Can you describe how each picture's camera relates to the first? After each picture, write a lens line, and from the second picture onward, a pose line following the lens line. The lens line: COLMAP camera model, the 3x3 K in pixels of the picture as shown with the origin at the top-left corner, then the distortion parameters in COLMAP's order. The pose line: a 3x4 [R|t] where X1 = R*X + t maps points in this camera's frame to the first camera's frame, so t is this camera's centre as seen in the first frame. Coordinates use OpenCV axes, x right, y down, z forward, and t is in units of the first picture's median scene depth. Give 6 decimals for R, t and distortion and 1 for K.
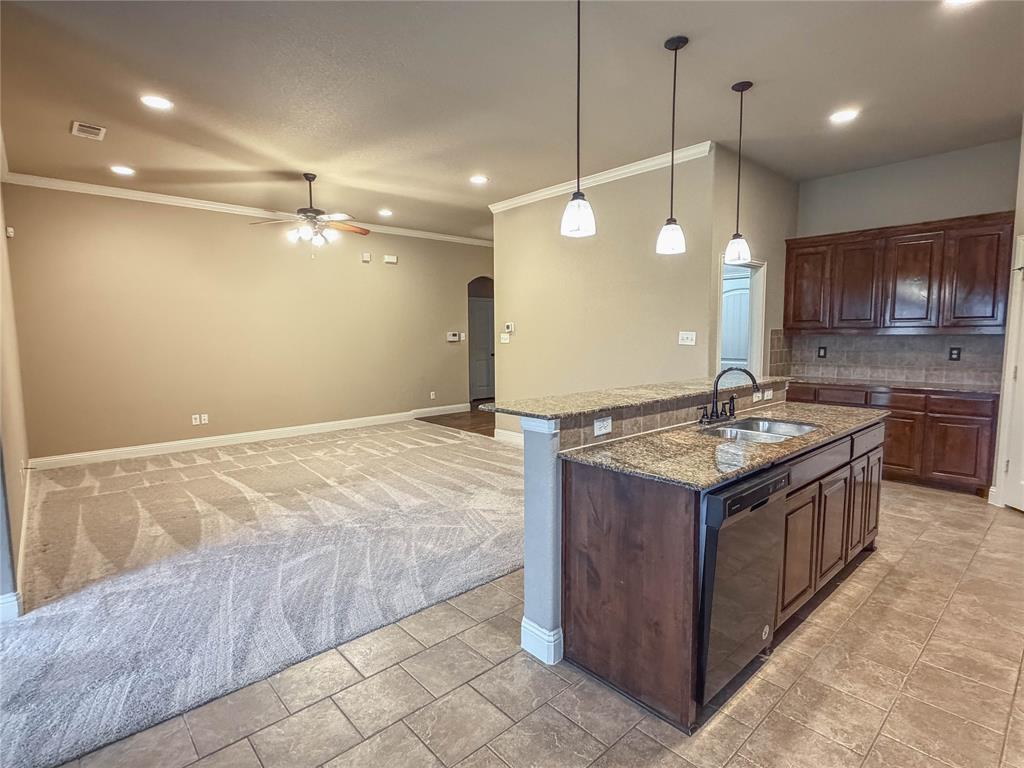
lens RADIAL K [[519.7, 0, 512.0], [0, 519.7, 384.0], [0, 0, 1]] dist [0.000793, 0.000960]
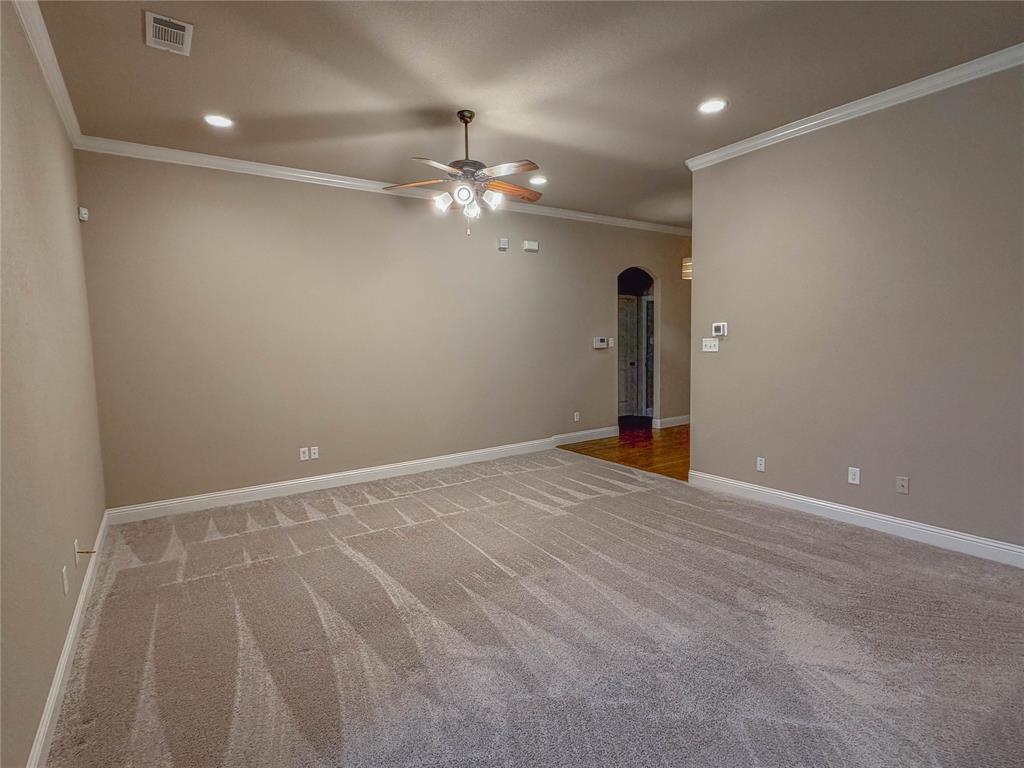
lens RADIAL K [[519.7, 0, 512.0], [0, 519.7, 384.0], [0, 0, 1]] dist [0.000793, 0.000960]
pose [[0.990907, -0.000475, -0.134548, -0.226294], [-0.000505, 0.999974, -0.007255, -0.035520], [0.134548, 0.007257, 0.990881, 0.312701]]
